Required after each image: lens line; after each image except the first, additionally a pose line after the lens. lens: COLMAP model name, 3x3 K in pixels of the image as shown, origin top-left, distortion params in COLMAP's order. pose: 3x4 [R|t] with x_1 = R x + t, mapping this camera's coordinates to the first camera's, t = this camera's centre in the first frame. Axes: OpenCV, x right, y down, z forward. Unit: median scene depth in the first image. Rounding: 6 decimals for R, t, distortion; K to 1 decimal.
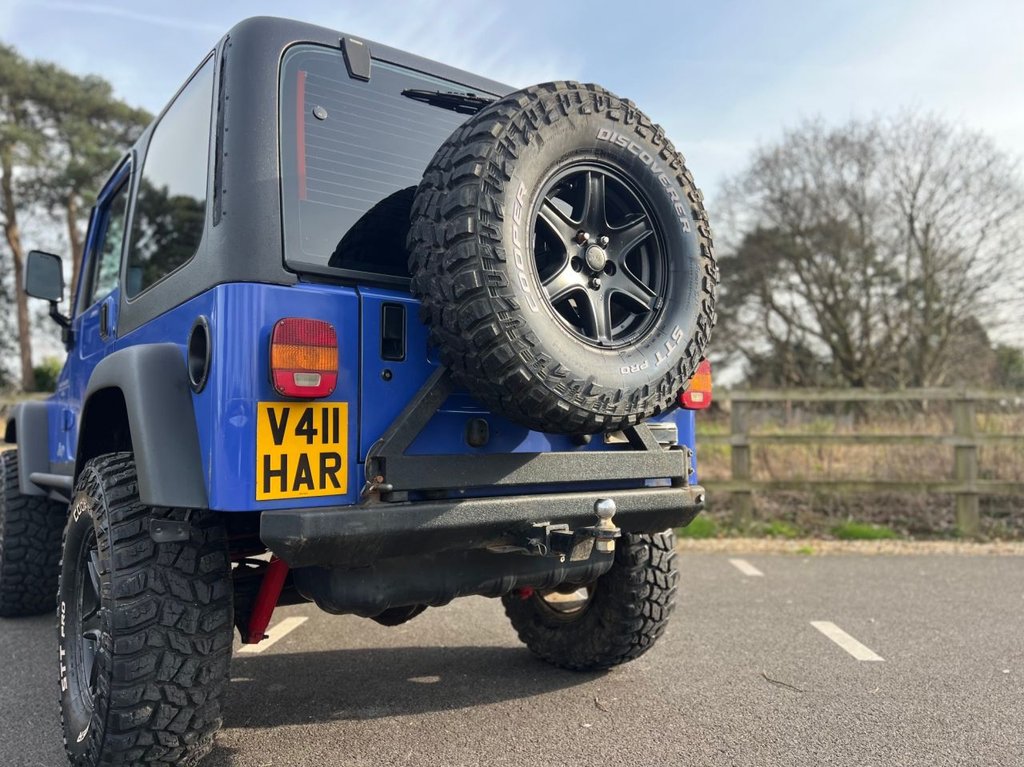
lens RADIAL K [[774.6, 0, 516.2], [0, 774.6, 373.3], [0, 0, 1]] dist [0.081482, -0.093712]
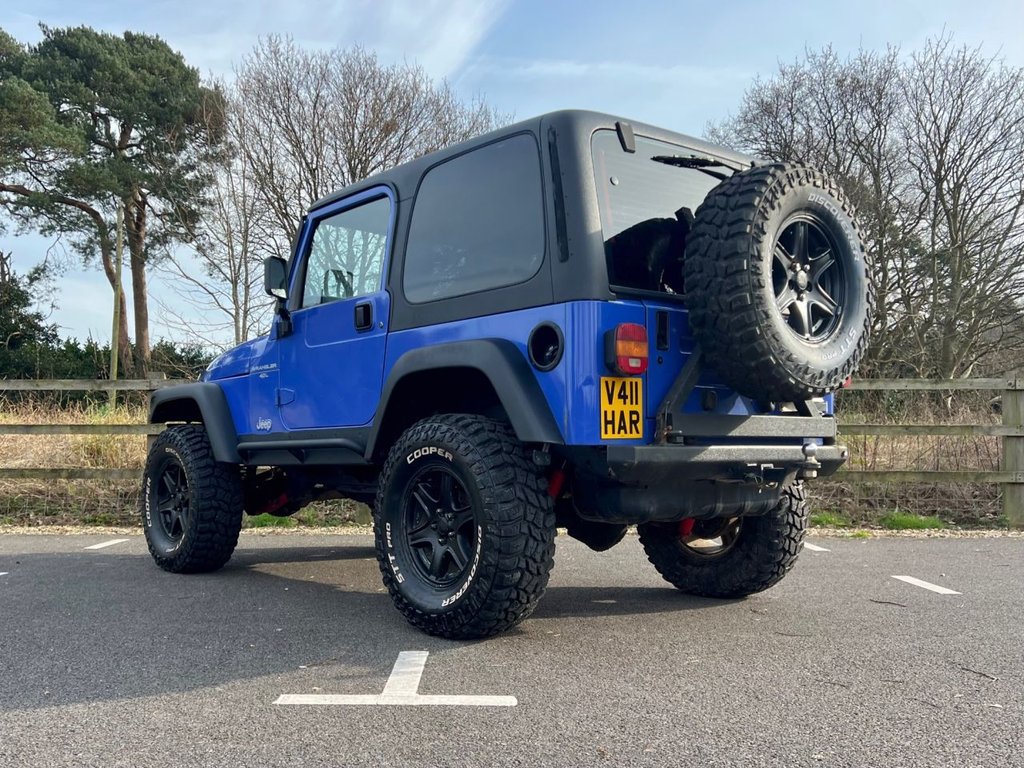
lens RADIAL K [[984.6, 0, 439.6], [0, 984.6, 402.5], [0, 0, 1]] dist [0.069615, -0.080143]
pose [[0.999894, 0.004020, 0.014003, -0.597377], [-0.004568, 0.999217, 0.039299, 0.010473], [-0.013834, -0.039358, 0.999129, -0.857223]]
